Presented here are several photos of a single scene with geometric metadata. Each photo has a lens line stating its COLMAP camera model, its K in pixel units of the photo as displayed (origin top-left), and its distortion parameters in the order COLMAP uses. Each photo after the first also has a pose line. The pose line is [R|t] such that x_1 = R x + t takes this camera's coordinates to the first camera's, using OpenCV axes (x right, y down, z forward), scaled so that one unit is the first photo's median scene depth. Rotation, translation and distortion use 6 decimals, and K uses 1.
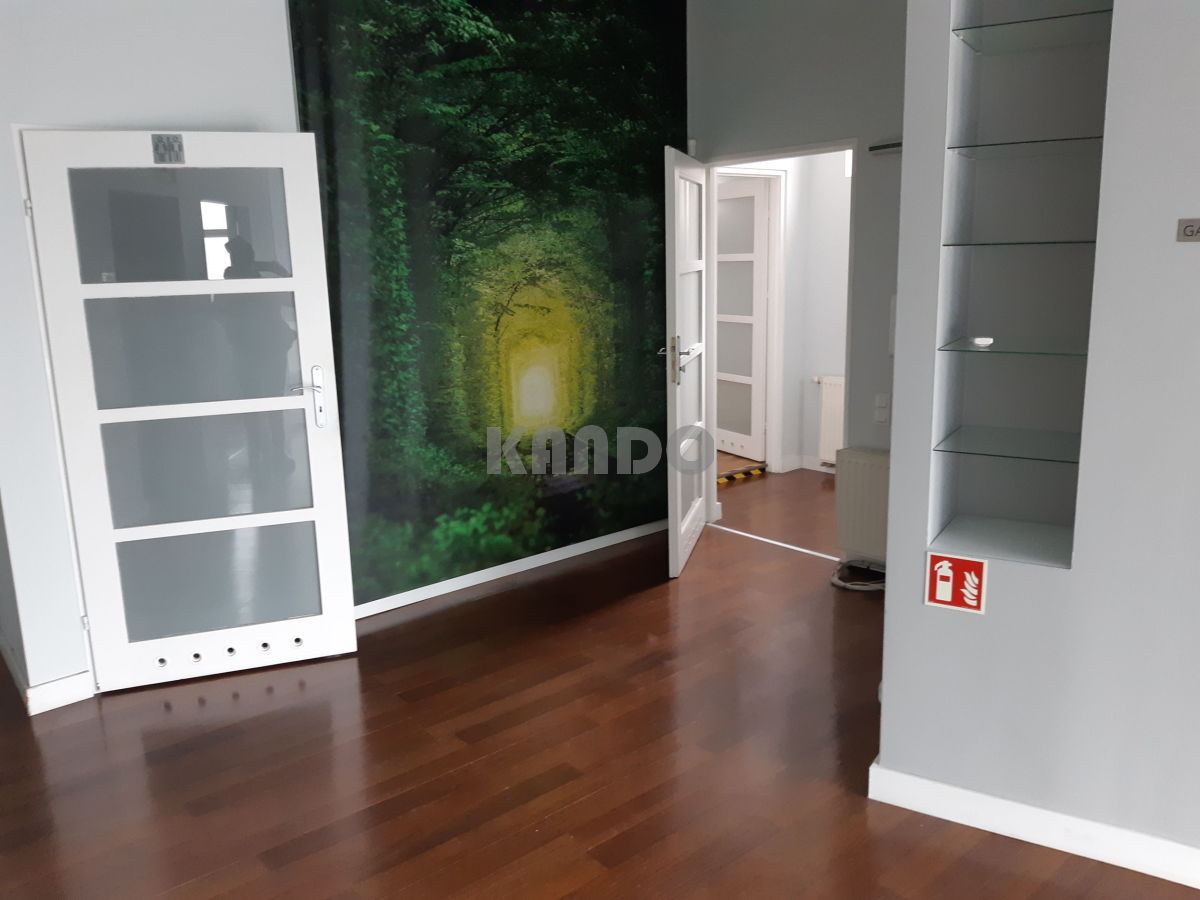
lens RADIAL K [[937.0, 0, 589.4], [0, 937.0, 445.9], [0, 0, 1]] dist [0.029674, -0.059704]
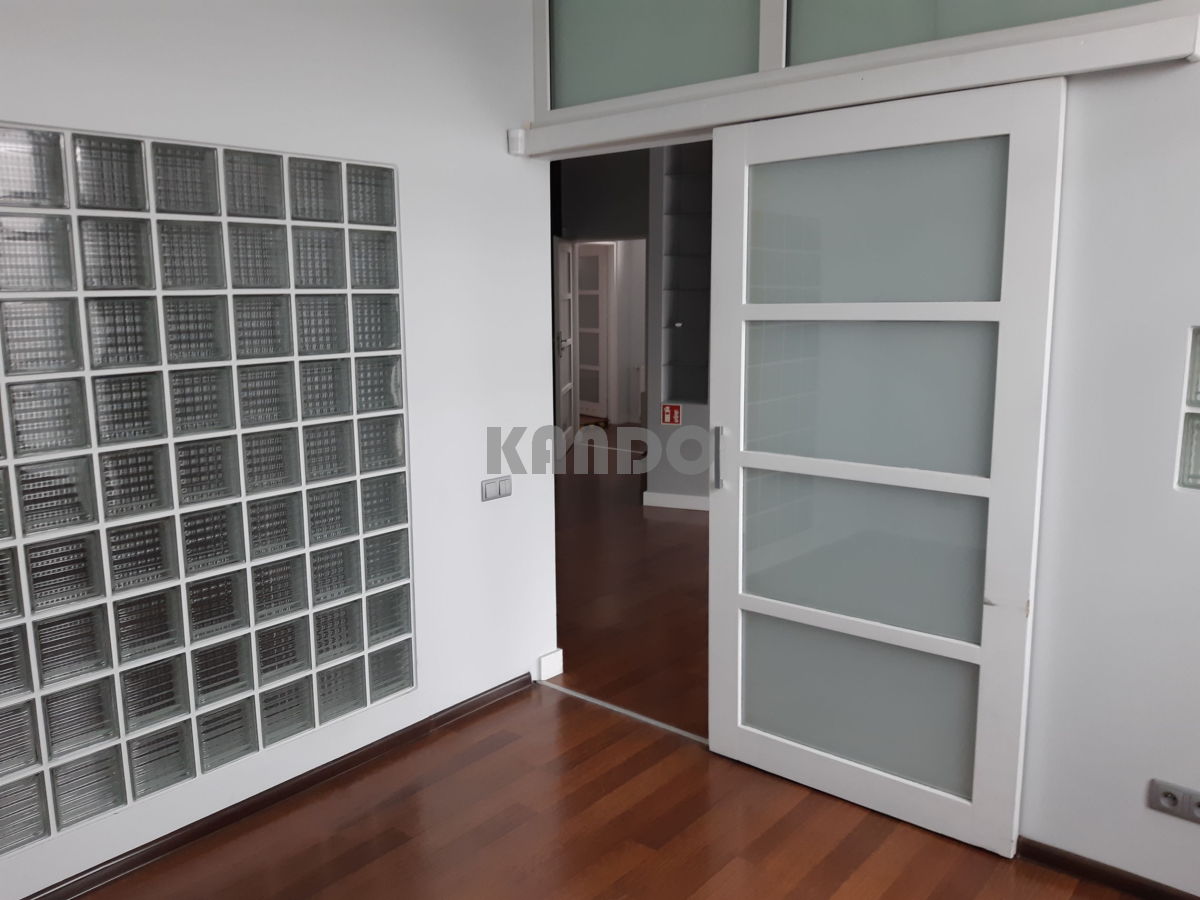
lens RADIAL K [[937.0, 0, 589.4], [0, 937.0, 445.9], [0, 0, 1]] dist [0.029674, -0.059704]
pose [[0.987781, -0.005435, 0.155753, -0.261294], [0.010771, 0.999383, -0.033430, 0.321825], [-0.155475, 0.034699, 0.987230, -1.610117]]
